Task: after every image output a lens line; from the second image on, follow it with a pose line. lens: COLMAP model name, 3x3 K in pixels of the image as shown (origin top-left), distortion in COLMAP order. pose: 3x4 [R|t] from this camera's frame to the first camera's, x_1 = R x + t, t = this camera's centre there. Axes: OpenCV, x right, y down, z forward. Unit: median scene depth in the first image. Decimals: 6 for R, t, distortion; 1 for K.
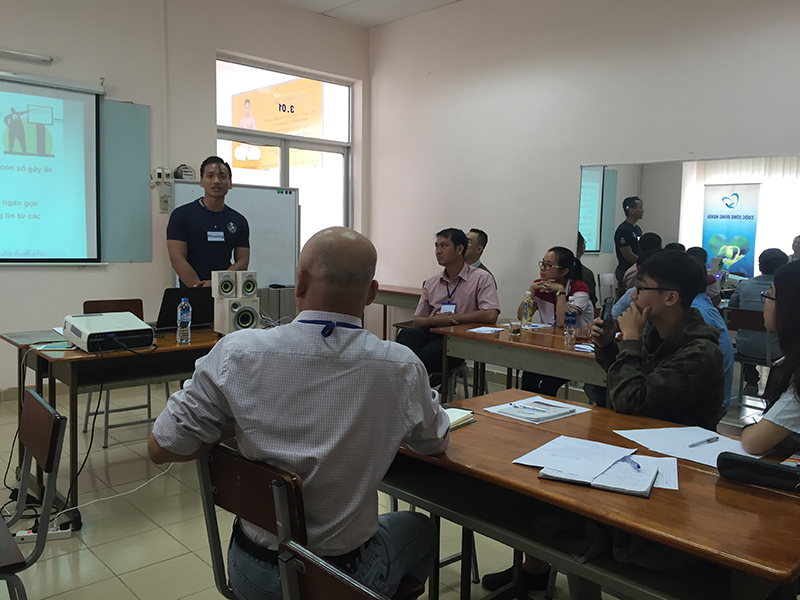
lens RADIAL K [[683.0, 0, 404.1], [0, 683.0, 305.2], [0, 0, 1]] dist [0.077010, -0.102111]
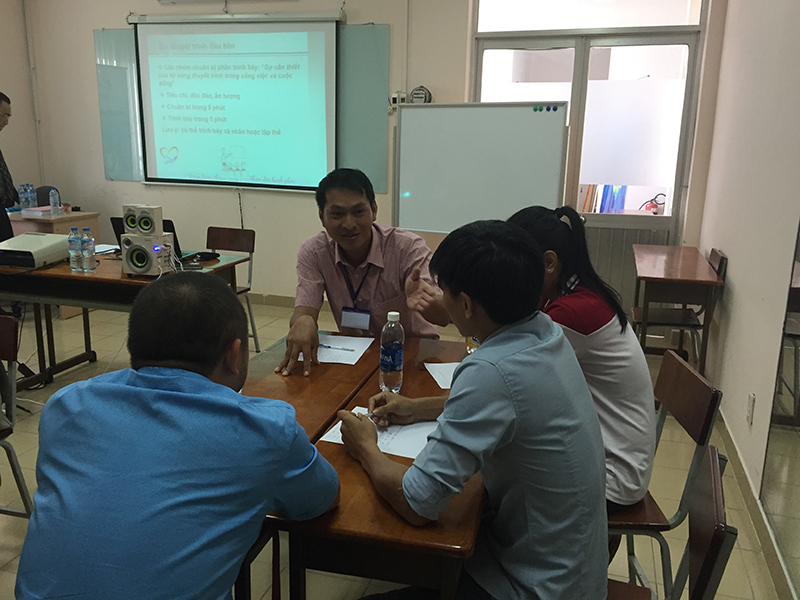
lens RADIAL K [[683.0, 0, 402.7], [0, 683.0, 300.4], [0, 0, 1]] dist [0.077010, -0.102111]
pose [[0.466881, 0.197212, -0.862050, 0.427006], [-0.110316, 0.980190, 0.164492, -0.066576], [0.877412, 0.018300, 0.479388, 0.489578]]
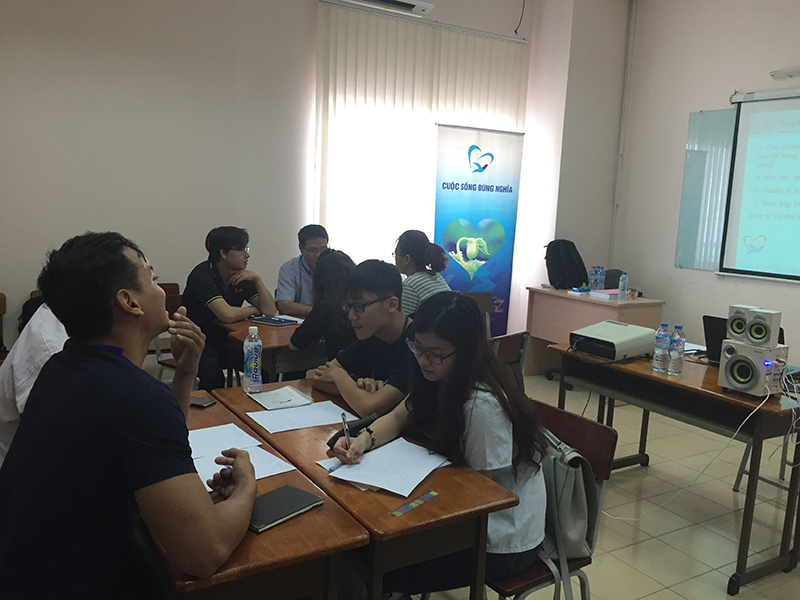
lens RADIAL K [[683.0, 0, 391.5], [0, 683.0, 299.2], [0, 0, 1]] dist [0.077010, -0.102111]
pose [[-0.259535, 0.106778, -0.959813, 0.348363], [-0.151061, 0.977146, 0.149553, -0.064994], [0.953846, 0.183805, -0.237473, 0.455540]]
